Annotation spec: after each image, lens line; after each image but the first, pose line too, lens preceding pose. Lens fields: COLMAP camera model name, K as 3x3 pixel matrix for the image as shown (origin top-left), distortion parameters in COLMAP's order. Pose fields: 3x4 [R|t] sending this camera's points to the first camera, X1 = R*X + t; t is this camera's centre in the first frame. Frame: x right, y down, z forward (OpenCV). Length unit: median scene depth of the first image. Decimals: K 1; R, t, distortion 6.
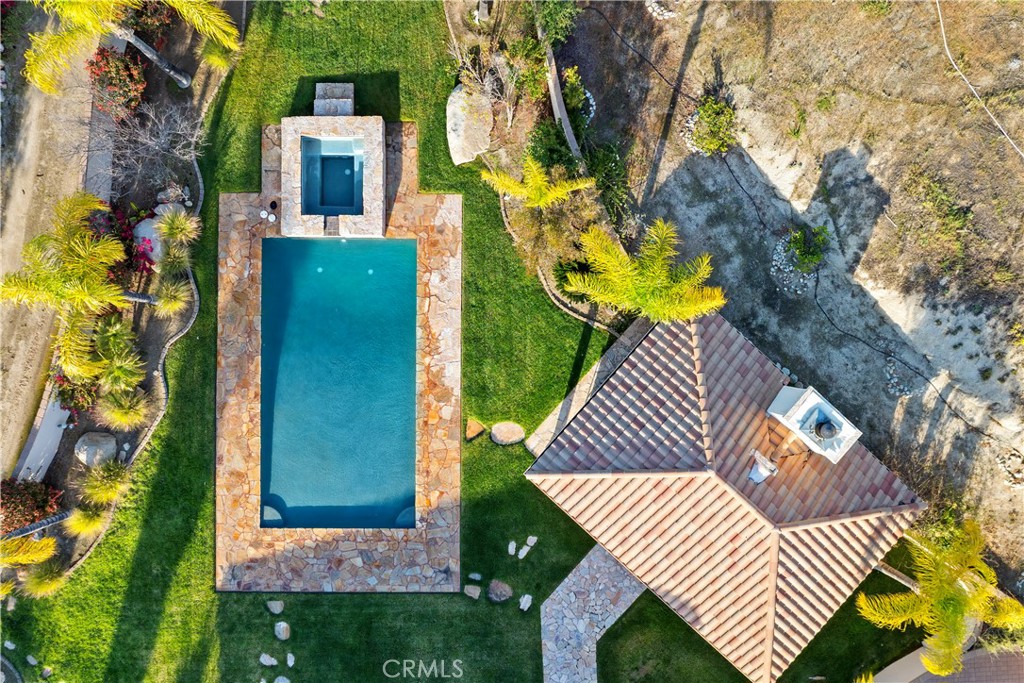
lens RADIAL K [[726.4, 0, 517.4], [0, 726.4, 331.0], [0, 0, 1]] dist [-0.046828, 0.012688]
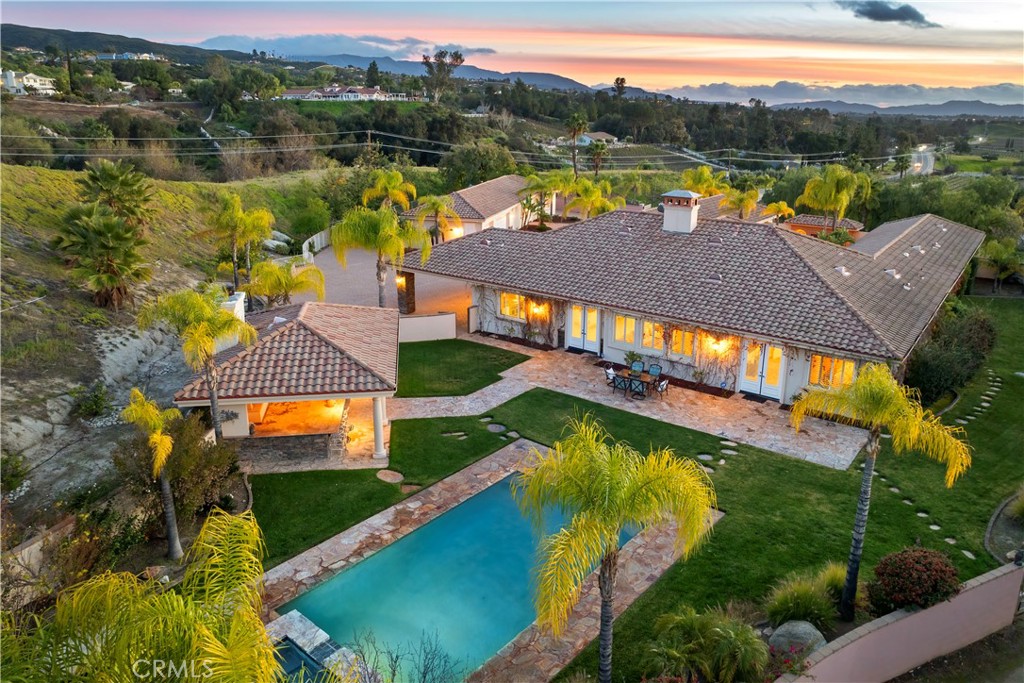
lens RADIAL K [[726.4, 0, 504.1], [0, 726.4, 301.4], [0, 0, 1]] dist [-0.046828, 0.012688]
pose [[-0.759515, -0.173575, 0.626904, -0.749609], [0.650203, -0.173980, 0.739572, -0.477155], [-0.019302, 0.969331, 0.244999, 0.513637]]
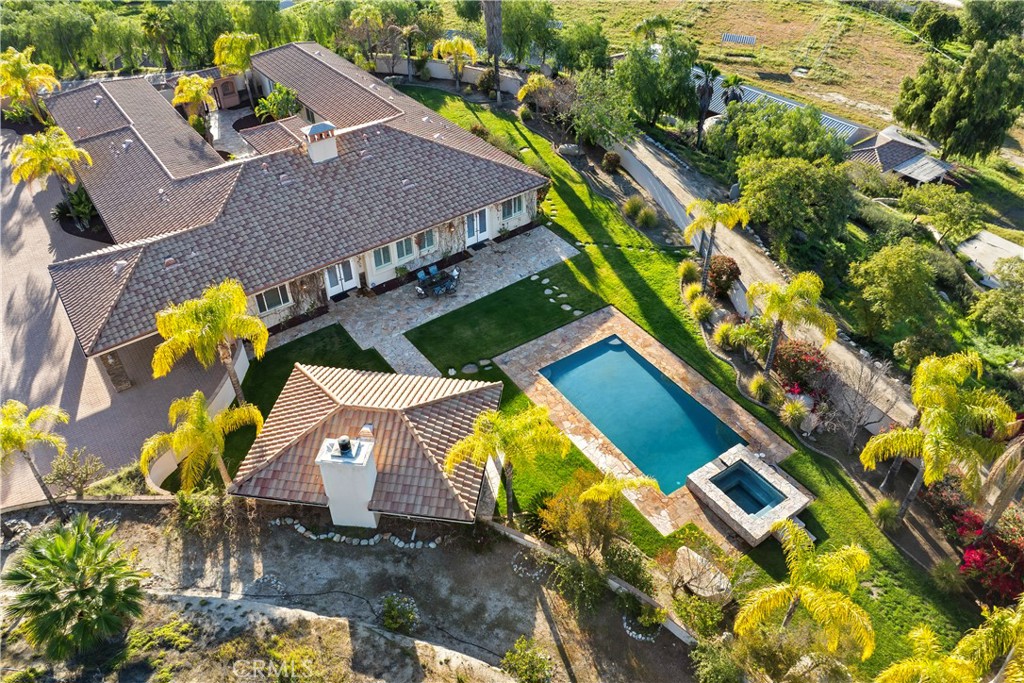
lens RADIAL K [[726.4, 0, 527.6], [0, 726.4, 304.7], [0, 0, 1]] dist [-0.046828, 0.012688]
pose [[-0.822282, 0.342873, -0.454192, 0.541709], [-0.569016, -0.483391, 0.665247, -0.690551], [0.008543, 0.805463, 0.592584, -0.036622]]
